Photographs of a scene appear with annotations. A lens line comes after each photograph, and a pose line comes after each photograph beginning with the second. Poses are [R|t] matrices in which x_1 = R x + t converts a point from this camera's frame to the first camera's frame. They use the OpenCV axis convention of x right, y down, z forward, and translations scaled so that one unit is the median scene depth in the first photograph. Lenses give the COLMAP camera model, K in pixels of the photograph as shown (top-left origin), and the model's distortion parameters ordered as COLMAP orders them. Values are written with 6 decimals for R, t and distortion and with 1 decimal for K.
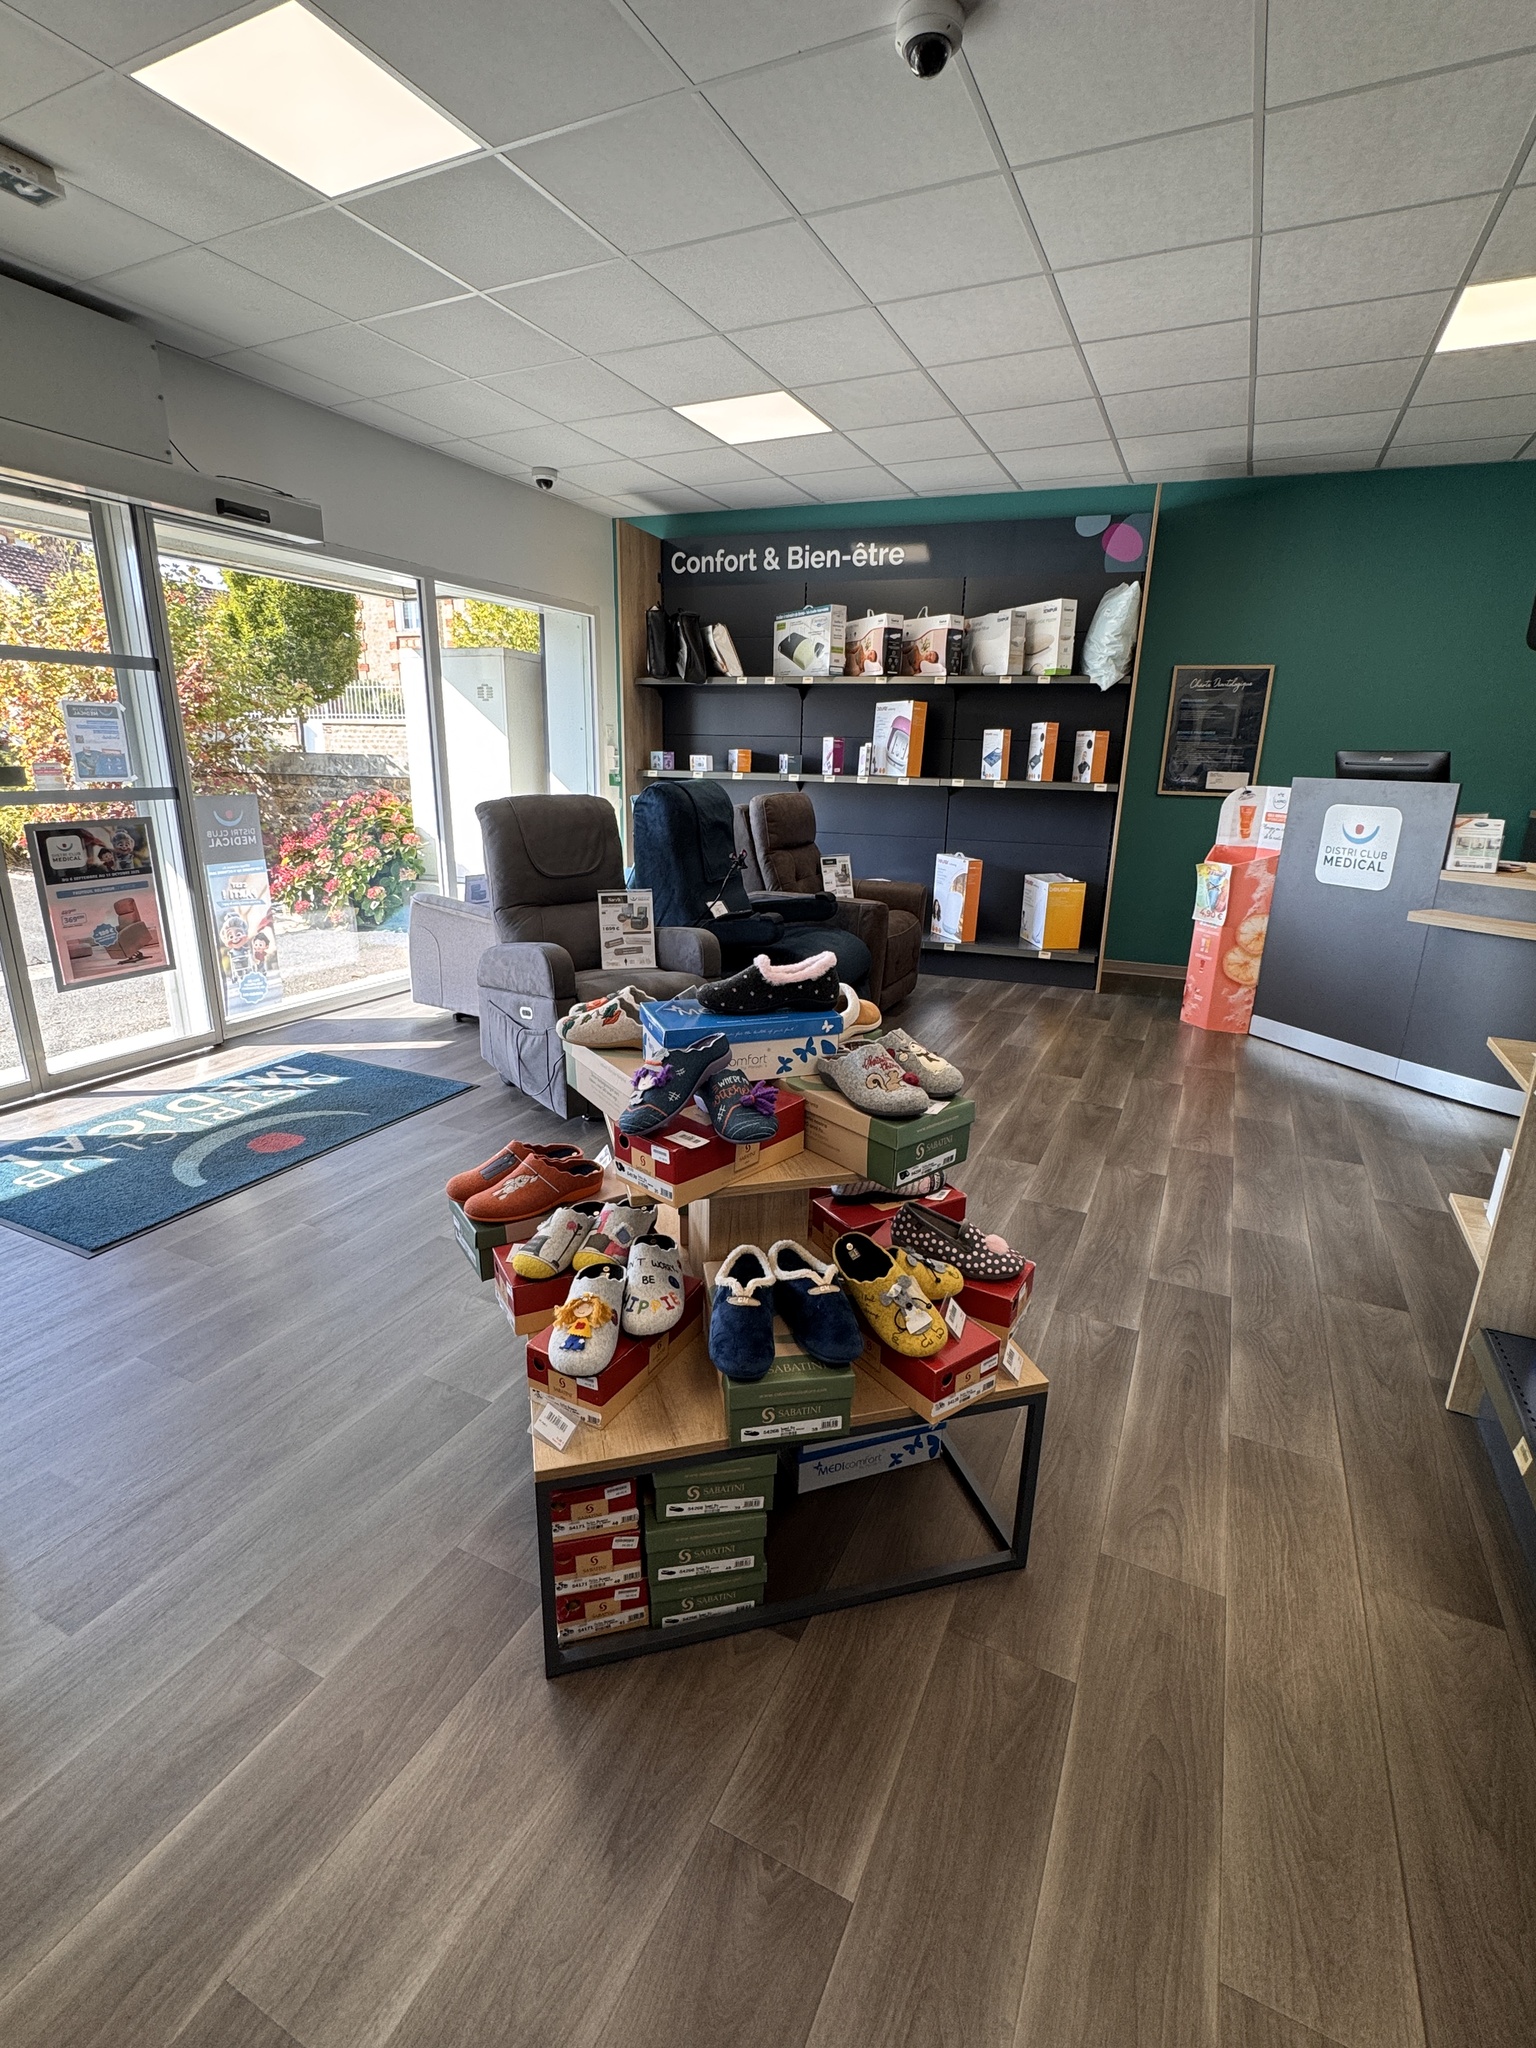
lens RADIAL K [[950.5, 0, 773.9], [0, 950.5, 1020.5], [0, 0, 1]] dist [0.003061, 0.000541]
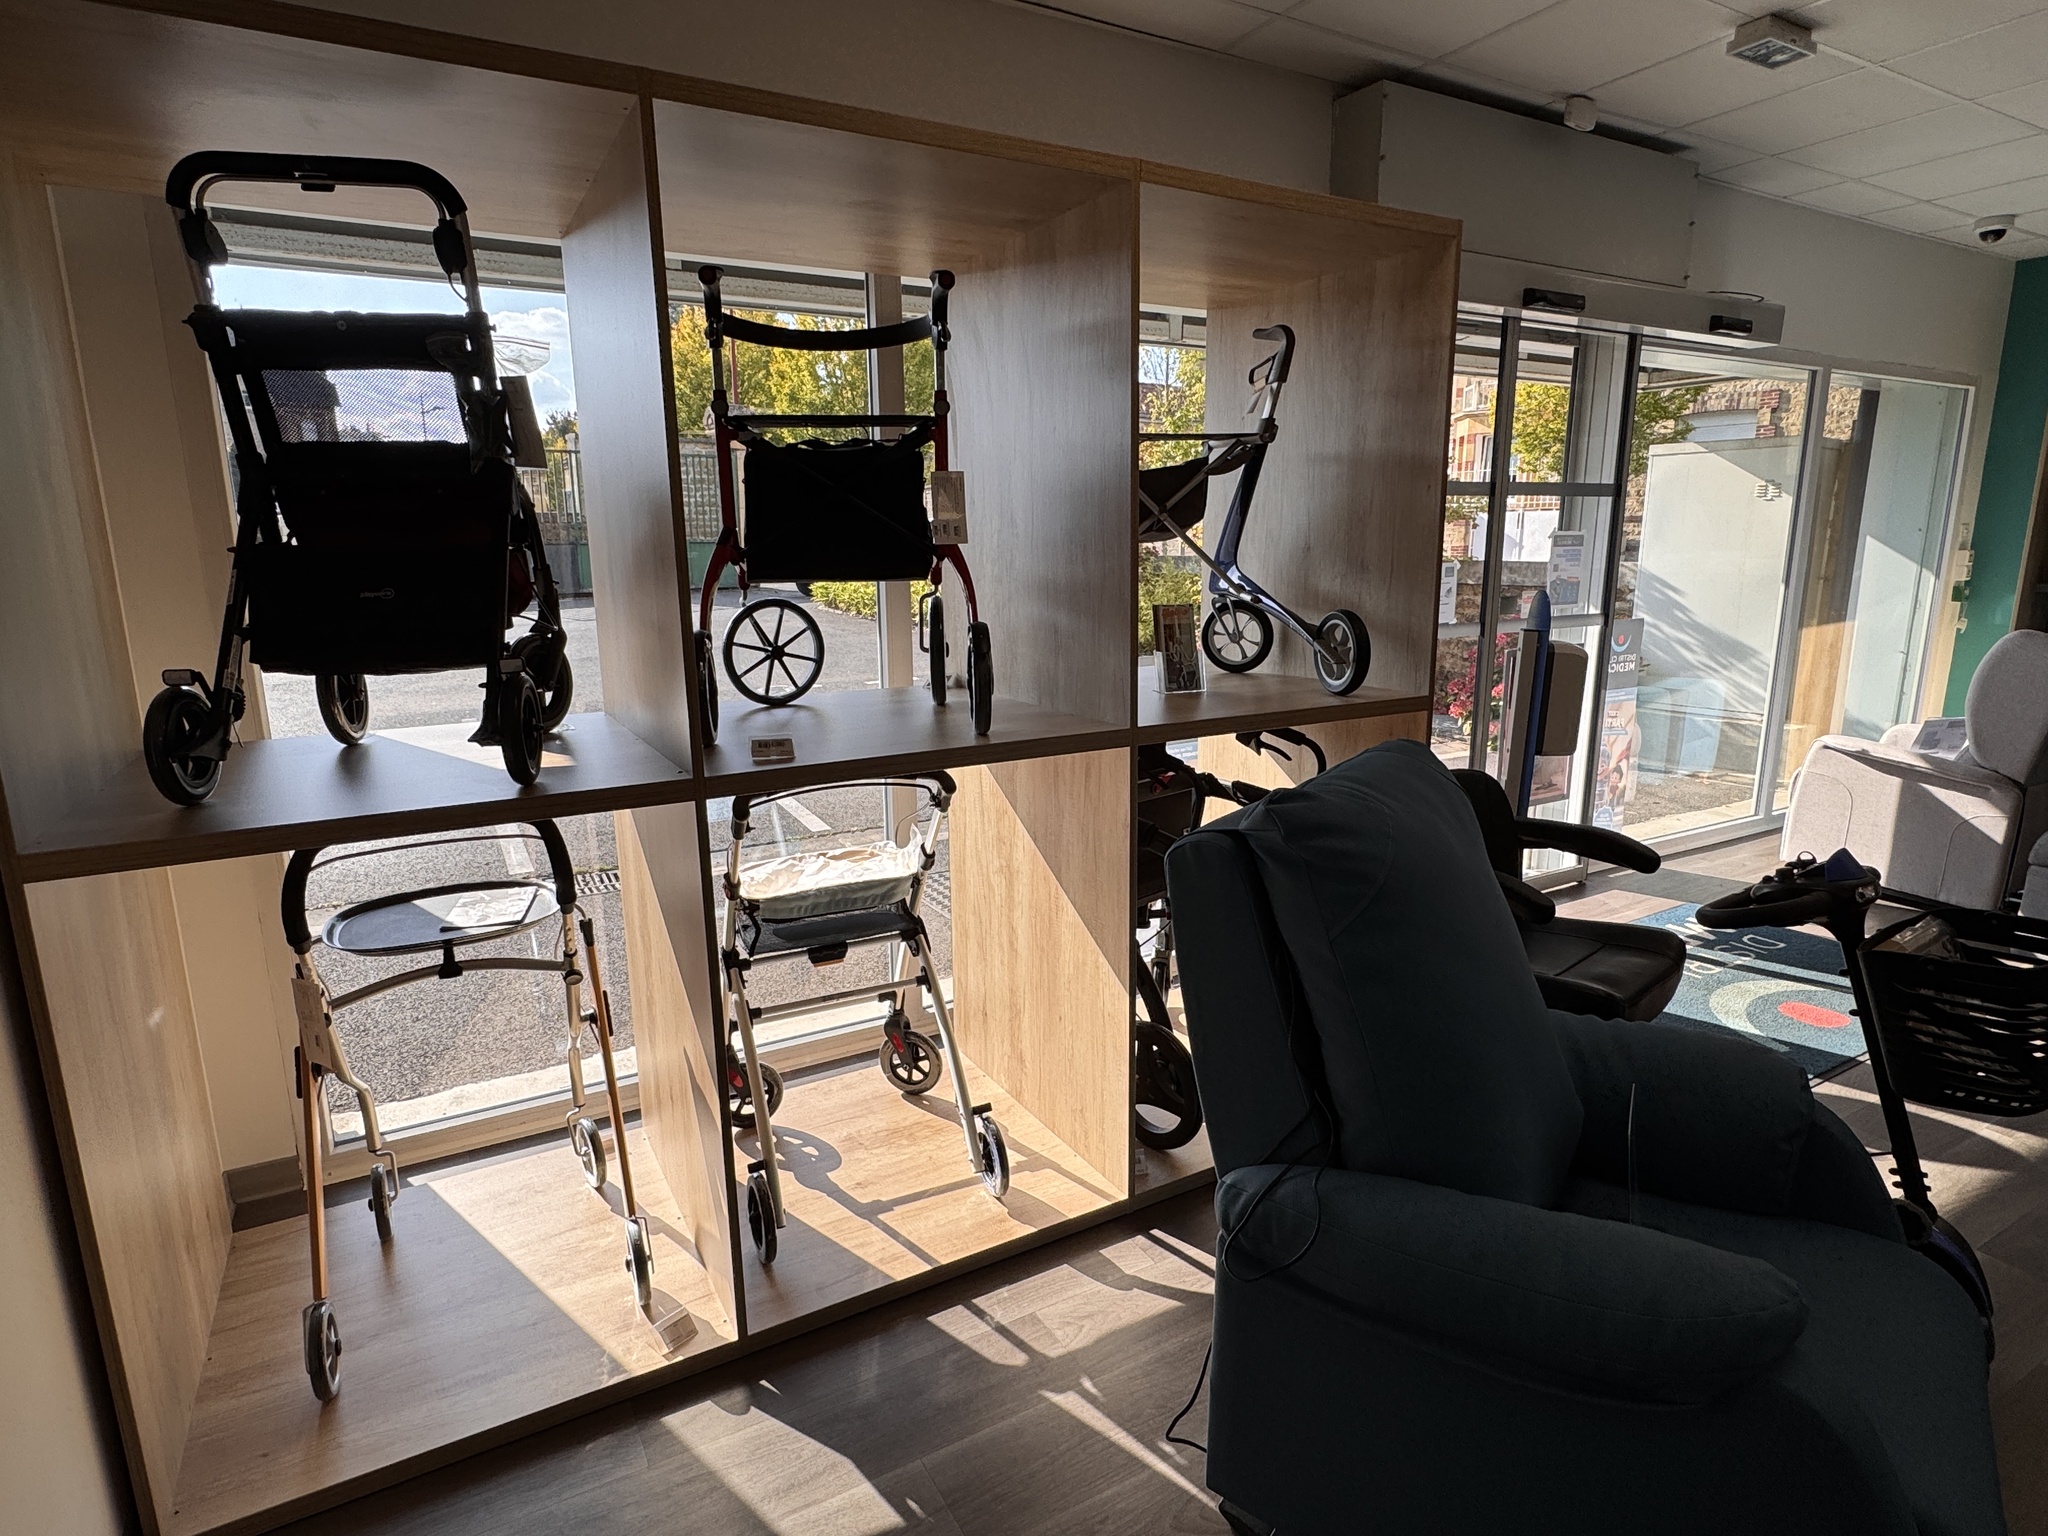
lens RADIAL K [[1103.2, 0, 1016.8], [0, 1103.2, 762.8], [0, 0, 1]] dist [-0.003430, -0.000278]
pose [[0.817324, 0.091632, -0.568845, -0.335349], [-0.135362, 0.990178, -0.034988, 0.017568], [0.560052, 0.105597, 0.821700, -0.167361]]
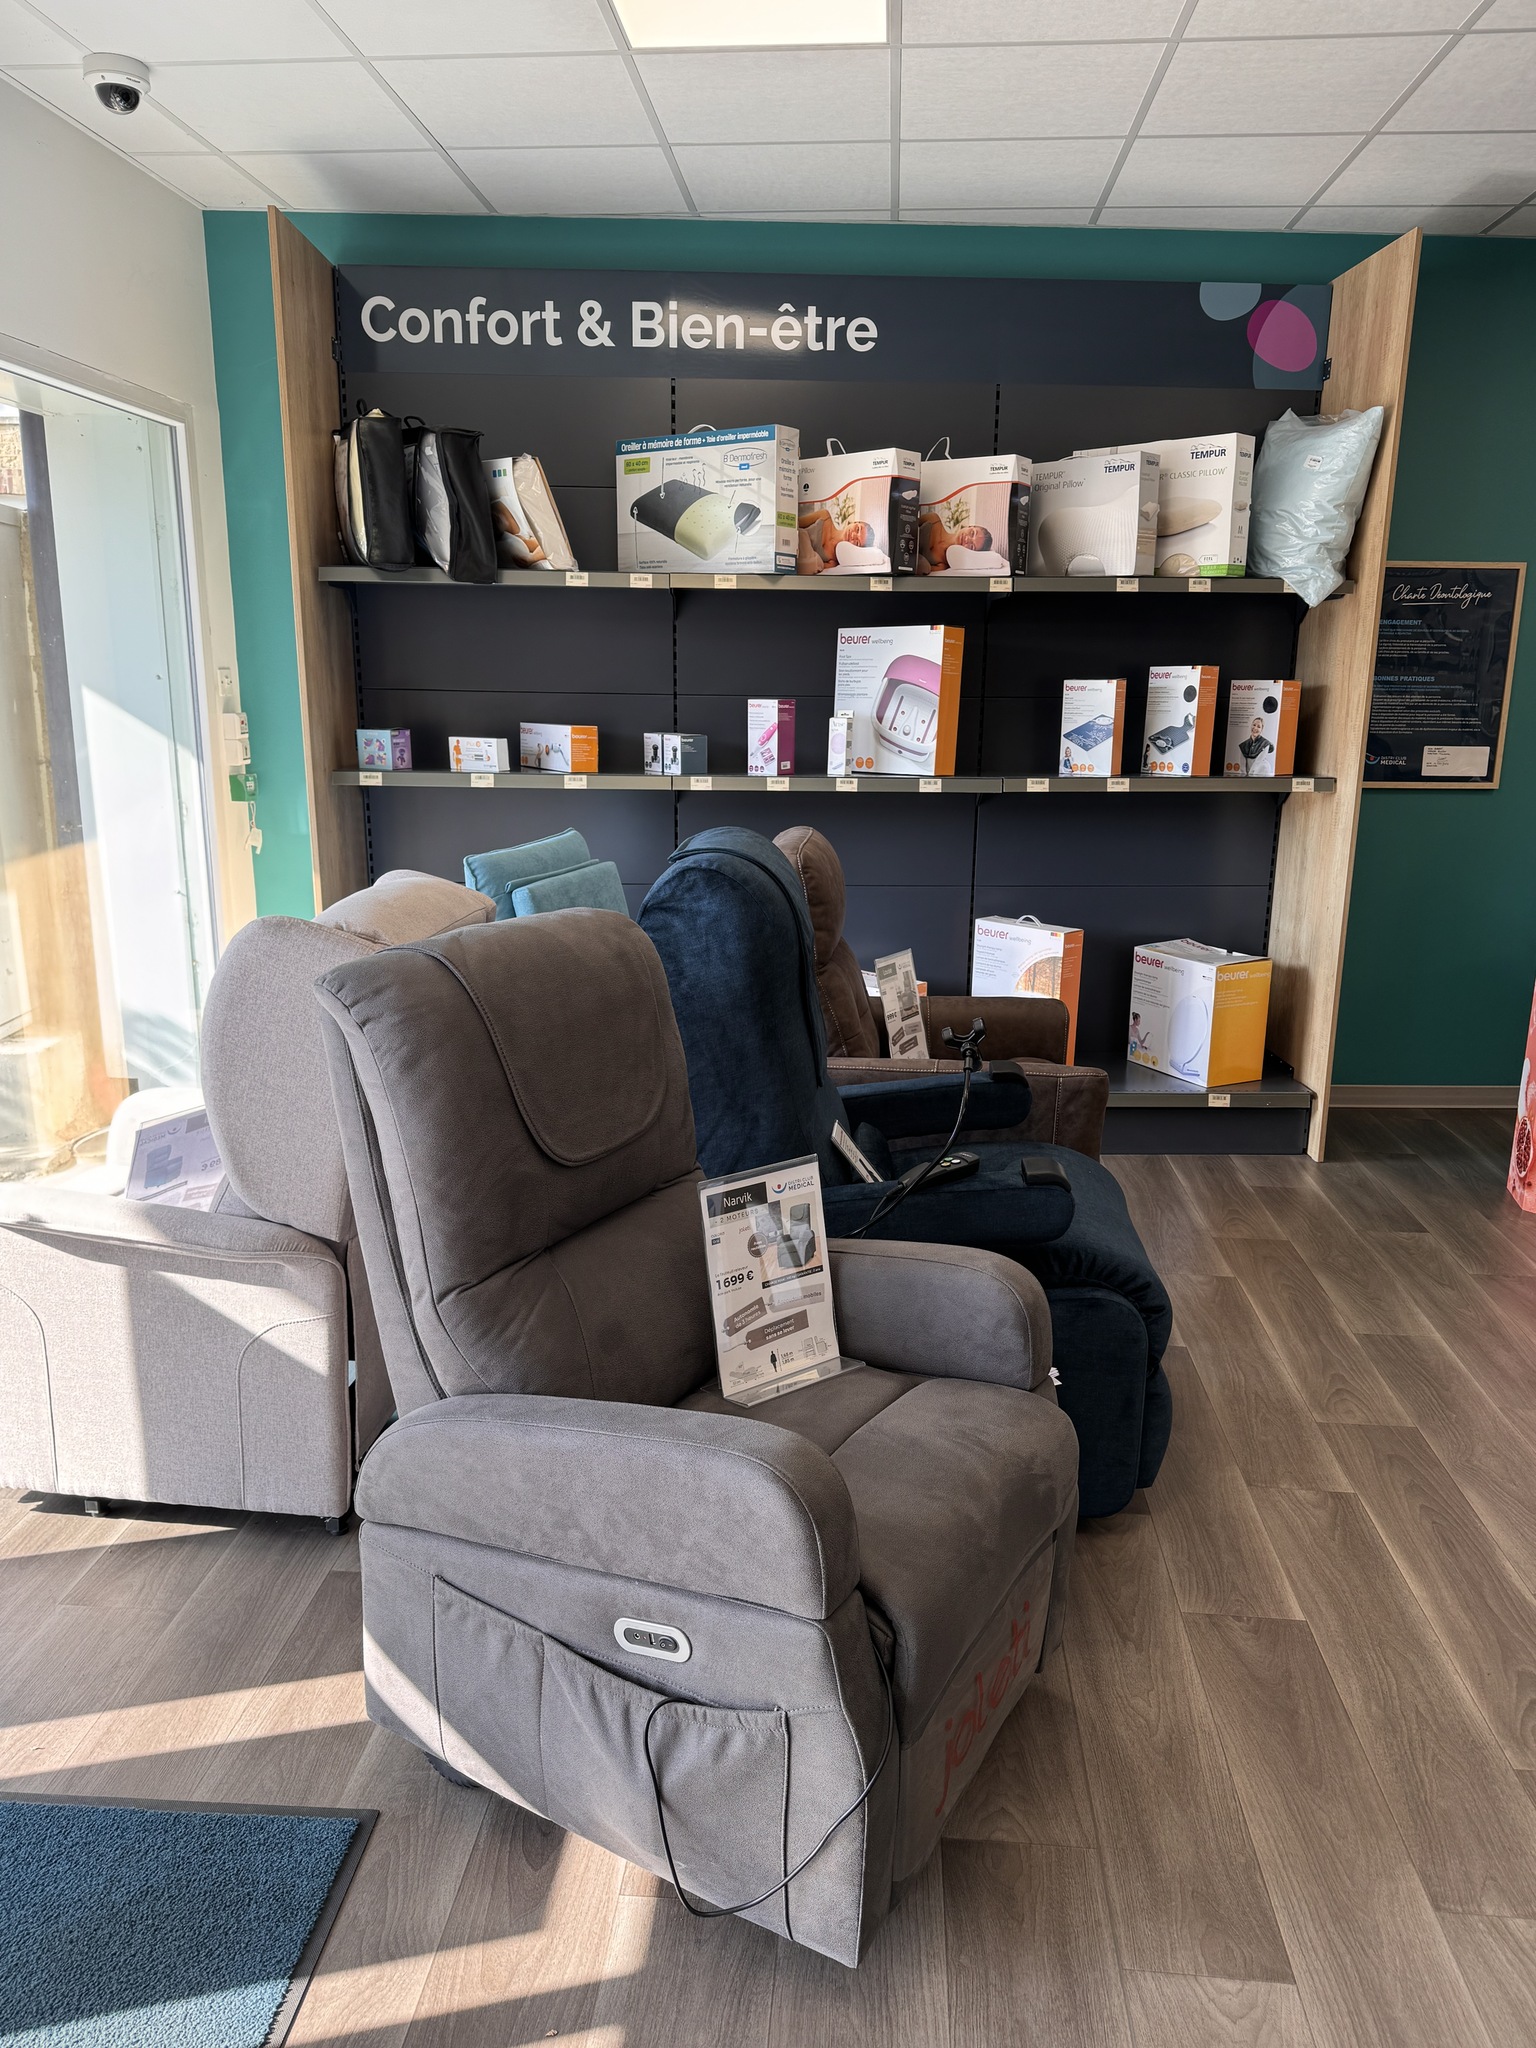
lens RADIAL K [[1489.8, 0, 777.7], [0, 1489.8, 1028.5], [0, 0, 1]] dist [0.055190, -0.040292]
pose [[0.931996, -0.095139, 0.349761, -0.235392], [0.108572, 0.993908, -0.018953, -0.122056], [-0.345827, 0.055638, 0.936647, 0.310620]]
